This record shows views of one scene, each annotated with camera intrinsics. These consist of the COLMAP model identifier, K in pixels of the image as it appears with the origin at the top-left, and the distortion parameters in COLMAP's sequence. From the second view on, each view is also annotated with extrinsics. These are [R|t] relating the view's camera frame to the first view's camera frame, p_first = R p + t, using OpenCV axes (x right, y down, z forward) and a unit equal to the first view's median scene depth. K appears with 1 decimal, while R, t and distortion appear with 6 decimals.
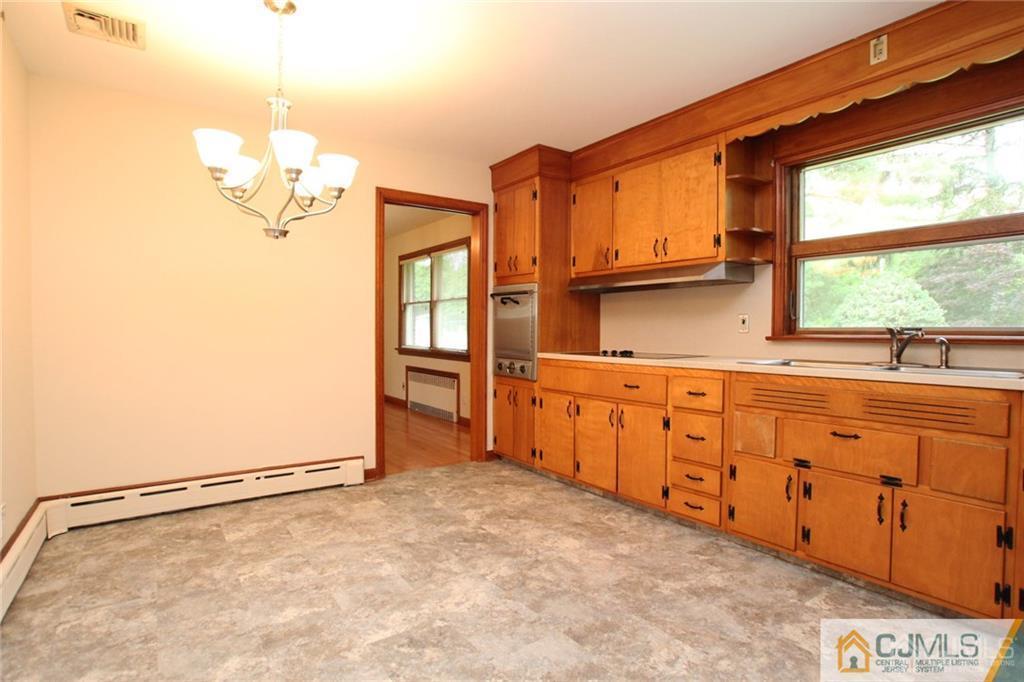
lens RADIAL K [[529.9, 0, 531.6], [0, 529.9, 345.0], [0, 0, 1]] dist [-0.077683, 0.041902]
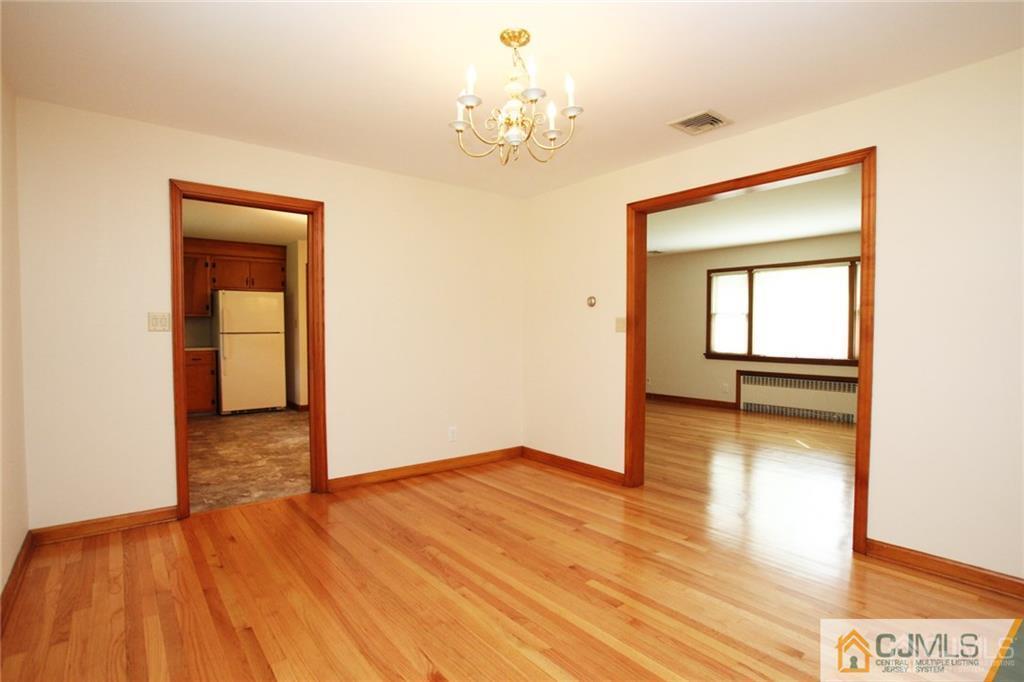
lens RADIAL K [[518.0, 0, 525.9], [0, 518.0, 348.1], [0, 0, 1]] dist [-0.080007, 0.037333]
pose [[-0.998791, -0.004444, -0.048961, -0.876179], [-0.007639, 0.997839, 0.065266, -0.117299], [0.048565, 0.065561, -0.996666, 2.696220]]
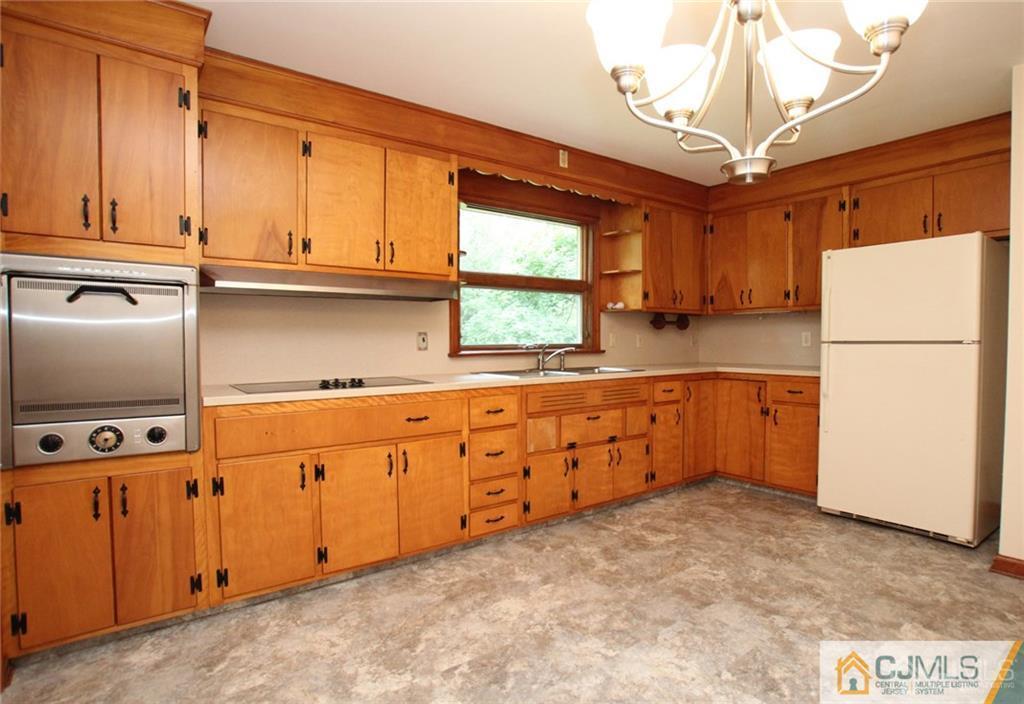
lens RADIAL K [[547.1, 0, 537.8], [0, 547.1, 362.4], [0, 0, 1]] dist [-0.082667, 0.044435]
pose [[-0.028453, -0.046023, 0.998535, -0.738807], [0.029479, 0.998466, 0.046860, -0.050015], [-0.999160, 0.030769, -0.027052, 0.916042]]
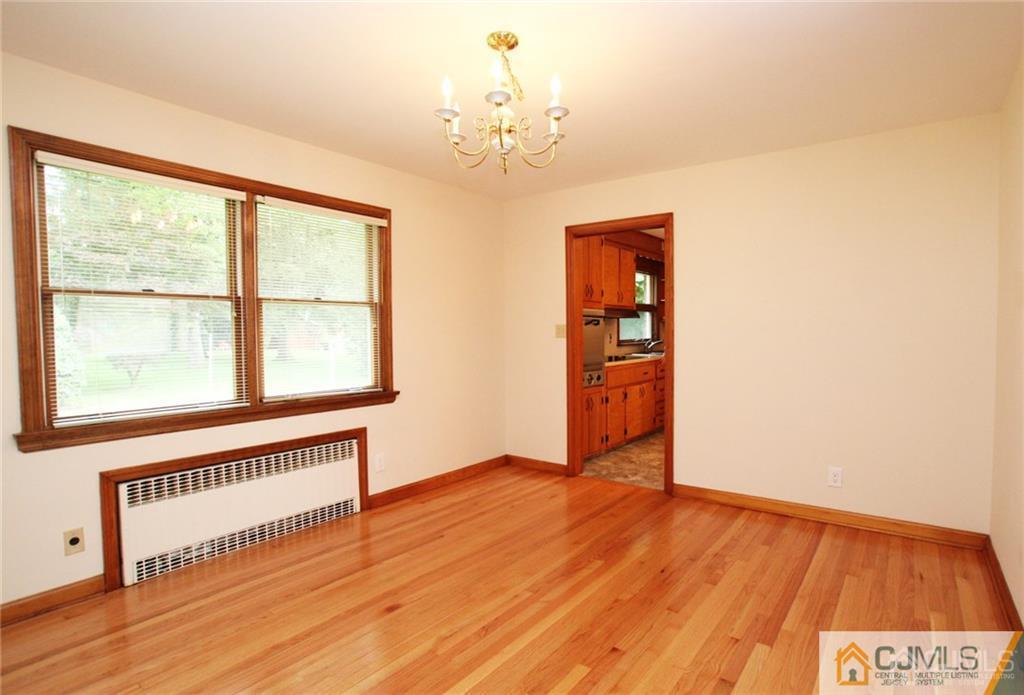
lens RADIAL K [[522.2, 0, 528.7], [0, 522.2, 354.7], [0, 0, 1]] dist [-0.038205, 0.000437]
pose [[-0.287621, -0.042370, 0.956807, -1.615836], [0.035856, 0.997844, 0.054966, -0.115064], [-0.957073, 0.050116, -0.285482, 2.122973]]
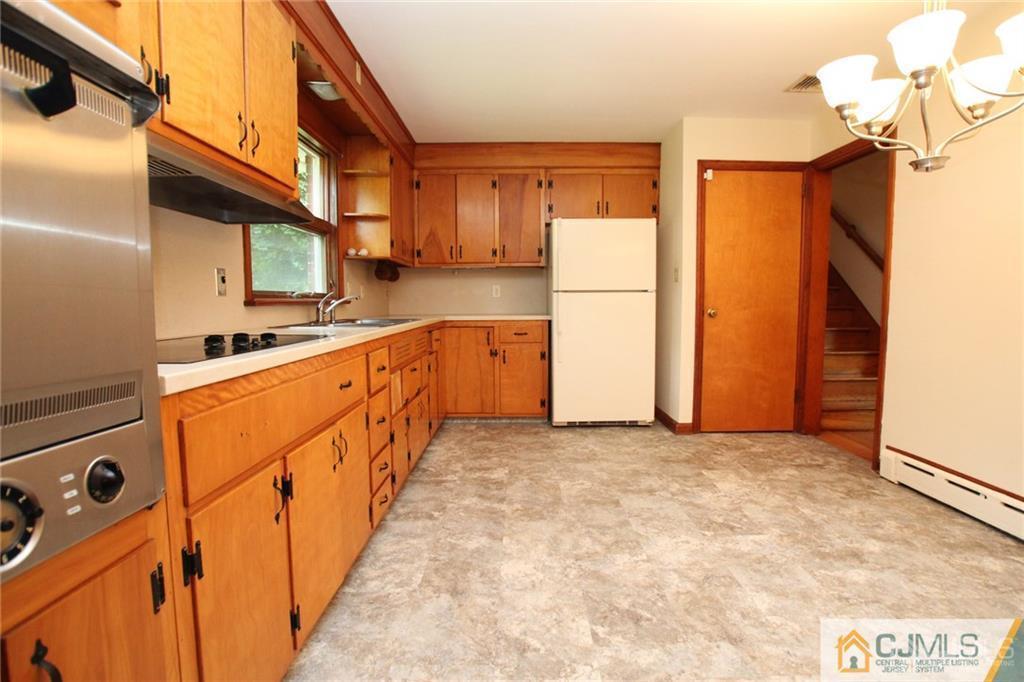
lens RADIAL K [[518.0, 0, 525.9], [0, 518.0, 348.1], [0, 0, 1]] dist [-0.080007, 0.037333]
pose [[-0.812721, -0.052033, 0.580325, -0.342090], [0.016762, 0.993504, 0.112554, -0.027041], [-0.582411, 0.101203, -0.806570, 1.481235]]
